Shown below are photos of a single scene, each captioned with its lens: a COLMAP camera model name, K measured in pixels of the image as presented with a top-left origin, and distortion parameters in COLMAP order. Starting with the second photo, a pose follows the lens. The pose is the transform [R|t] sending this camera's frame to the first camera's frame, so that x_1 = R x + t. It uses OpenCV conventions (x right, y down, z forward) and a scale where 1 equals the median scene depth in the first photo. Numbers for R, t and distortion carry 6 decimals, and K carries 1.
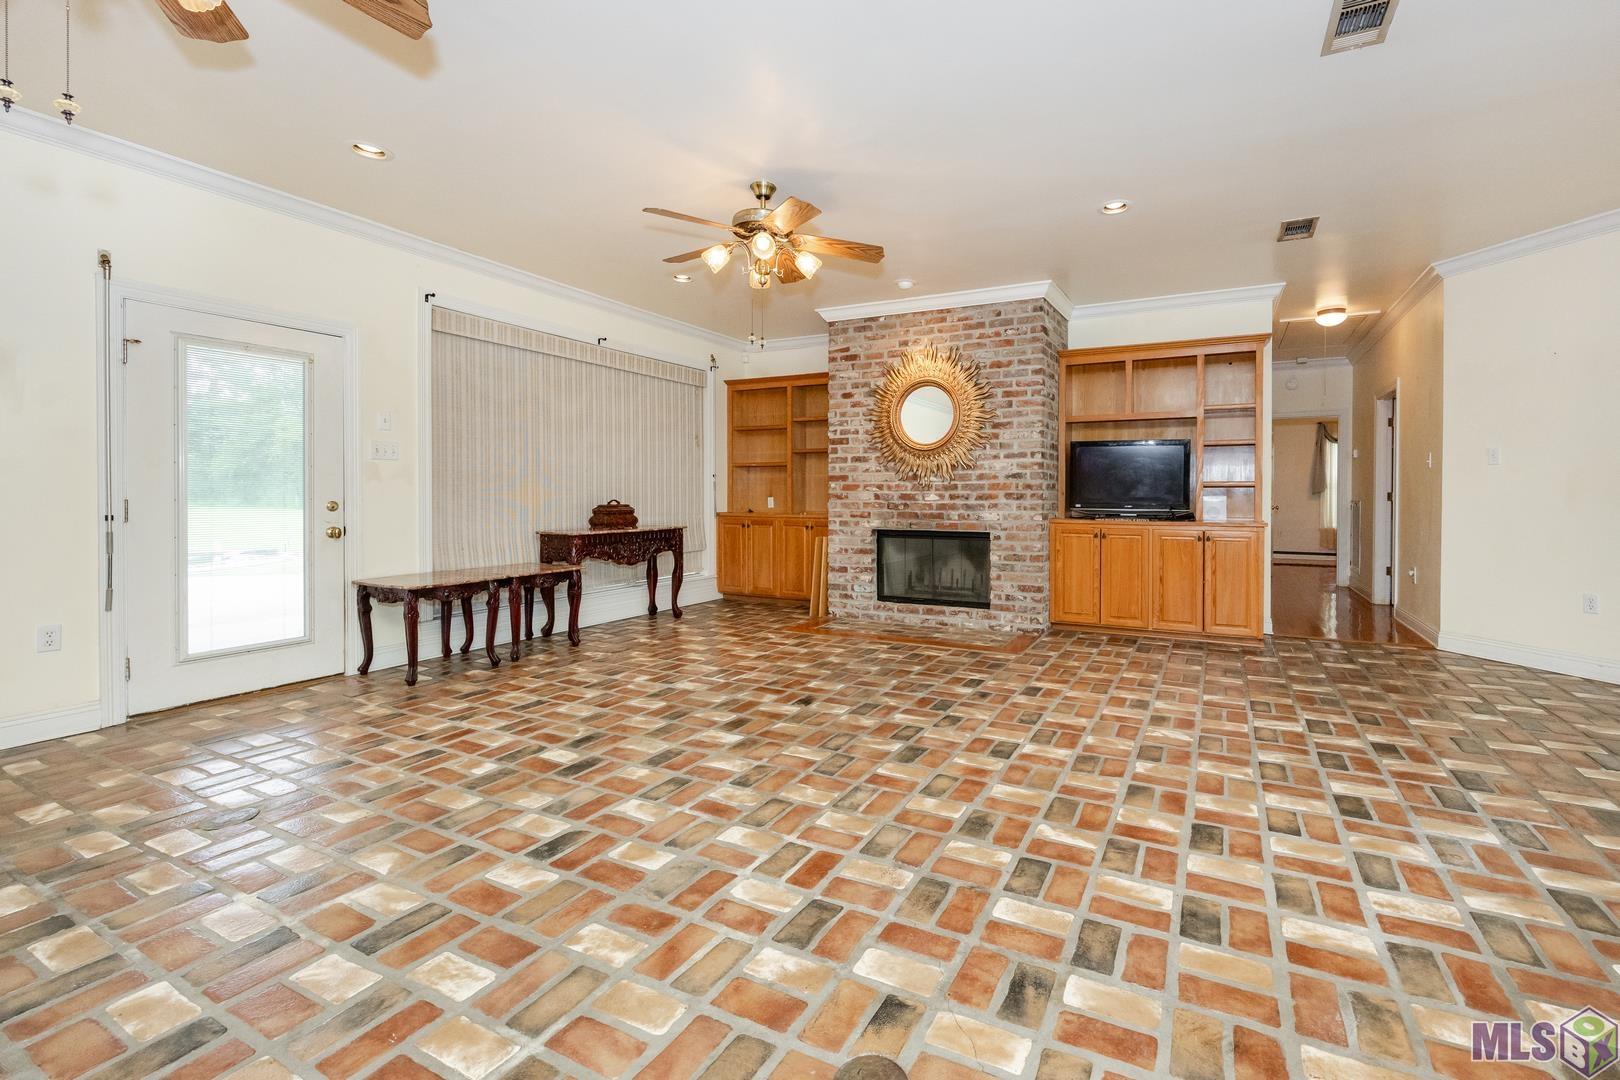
lens RADIAL K [[694.5, 0, 882.6], [0, 694.5, 504.8], [0, 0, 1]] dist [-0.007319, -0.000523]
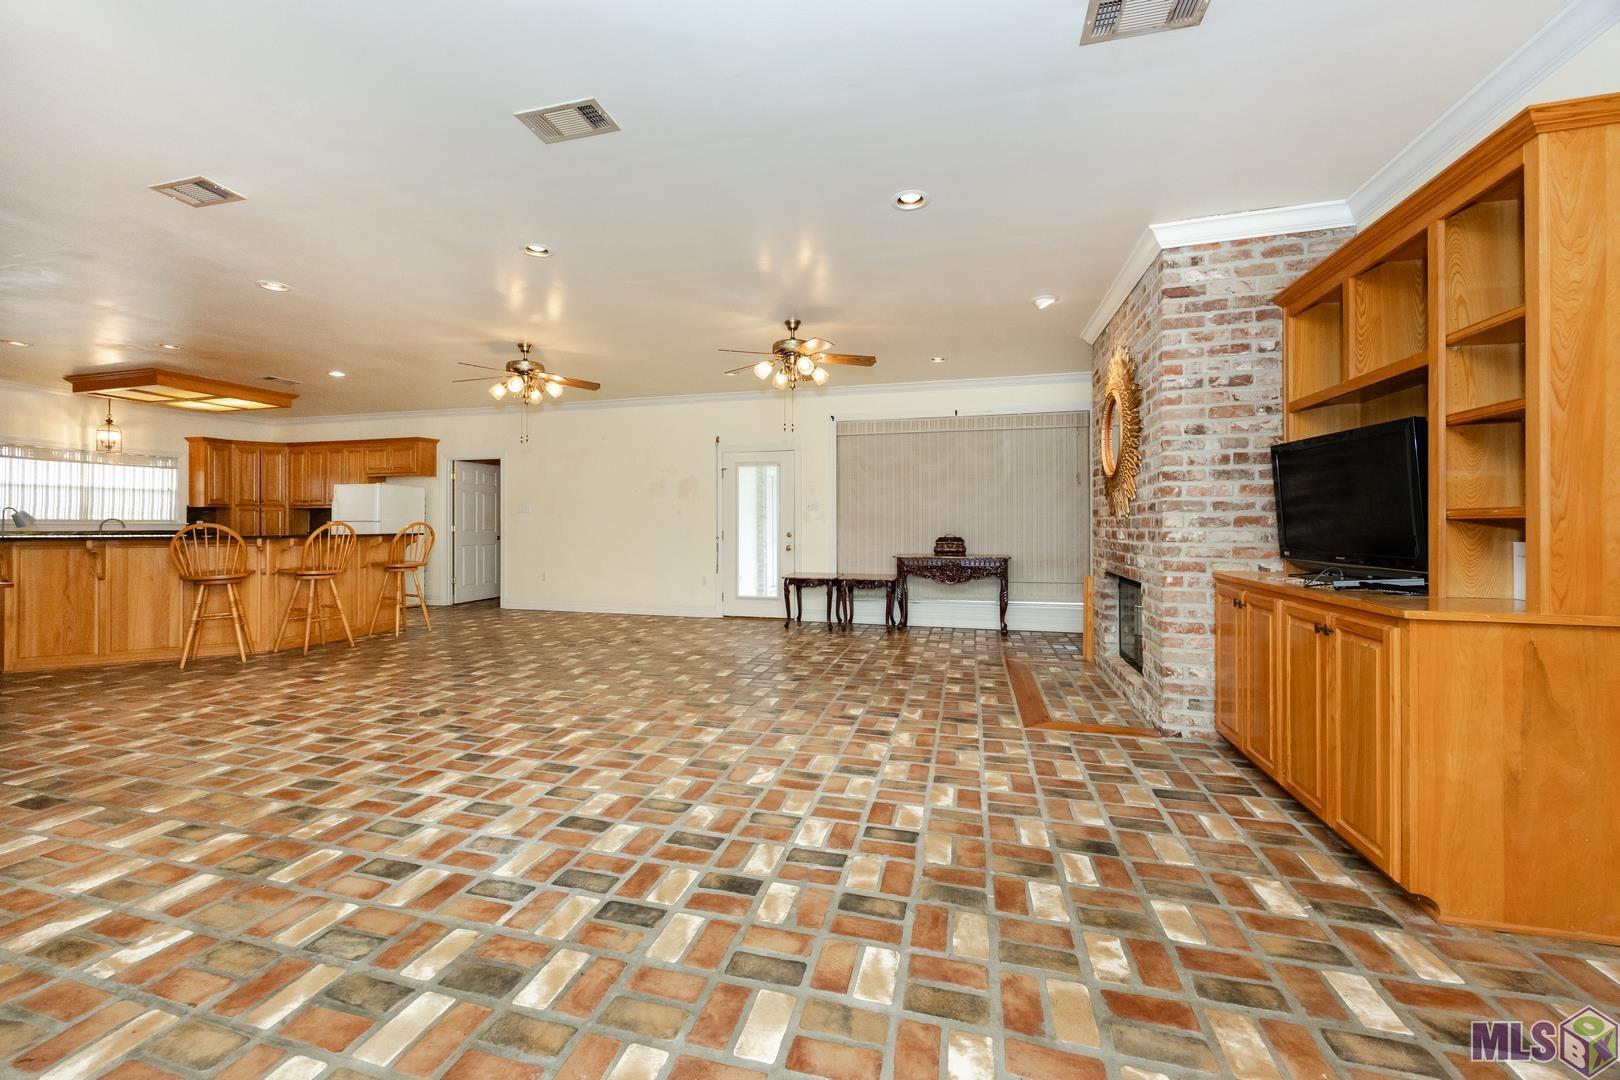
lens RADIAL K [[632.9, 0, 781.3], [0, 632.9, 520.0], [0, 0, 1]] dist [0.001252, 0.000160]
pose [[0.161989, -0.007235, -0.986766, 0.788182], [-0.012483, 0.999878, -0.009380, -0.018362], [0.986714, 0.013838, 0.161879, 0.519907]]
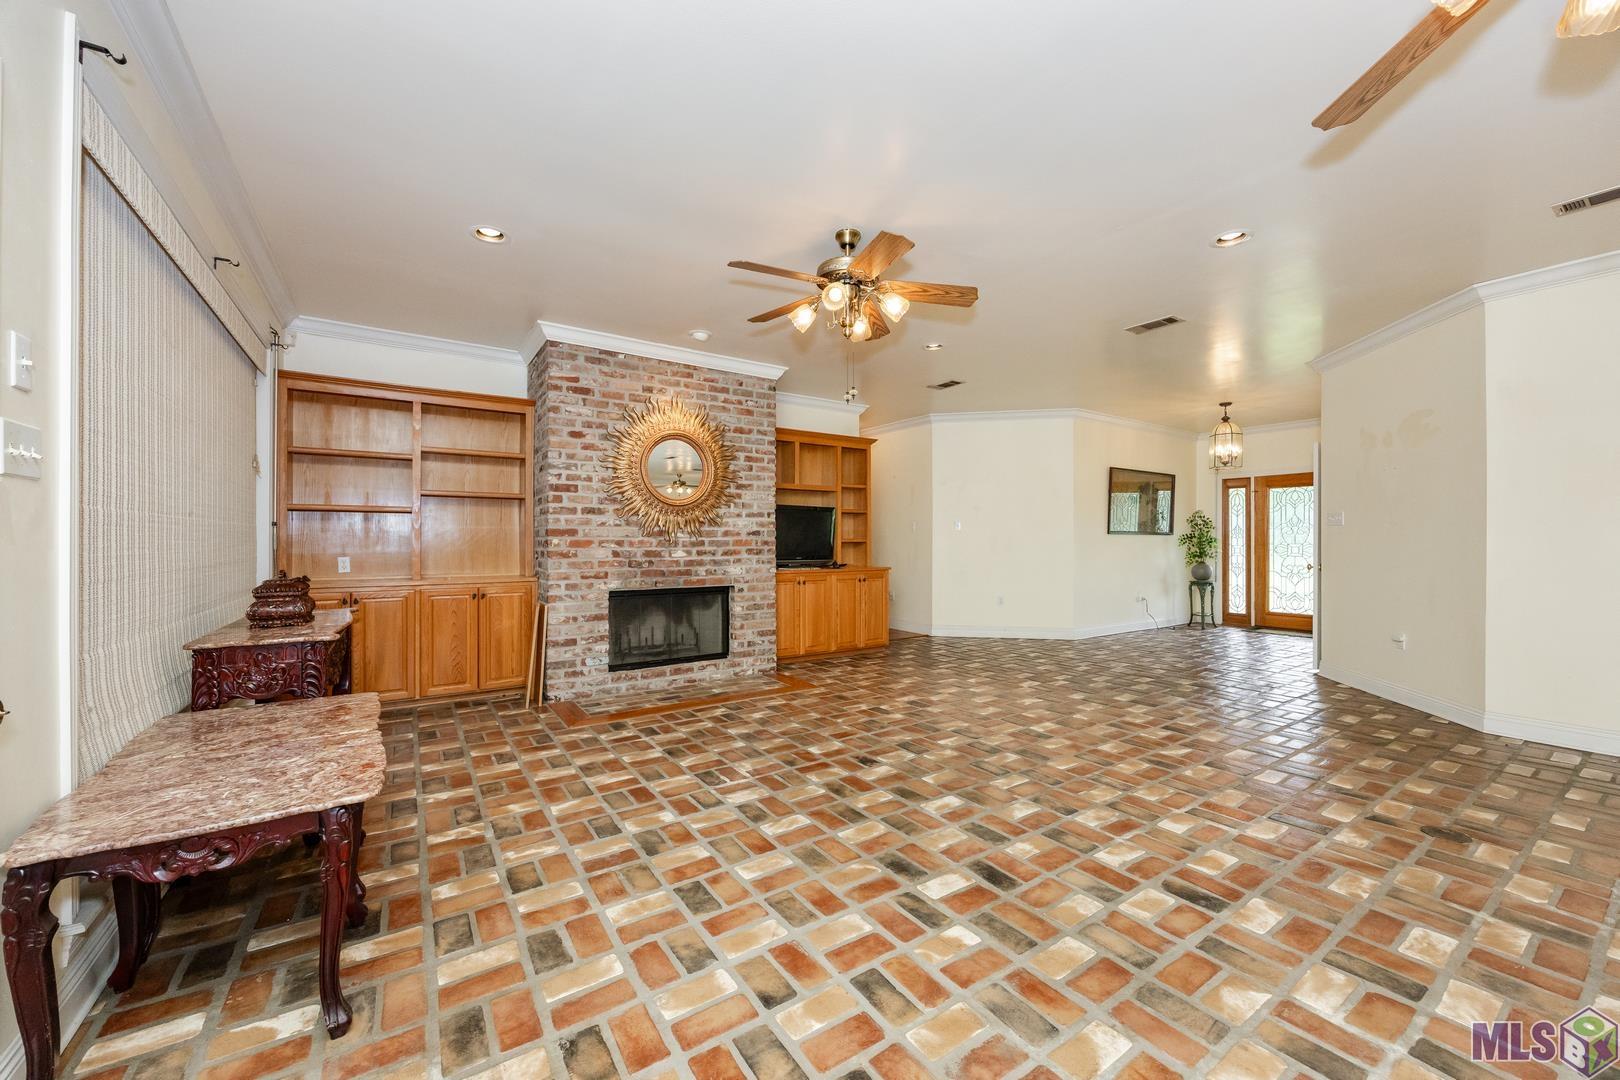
lens RADIAL K [[632.9, 0, 823.7], [0, 632.9, 543.0], [0, 0, 1]] dist [0.001252, 0.000160]
pose [[0.487595, -0.005772, 0.873051, -0.651856], [0.014354, 0.999896, -0.001406, -0.023309], [-0.872952, 0.013217, 0.487627, 0.415561]]
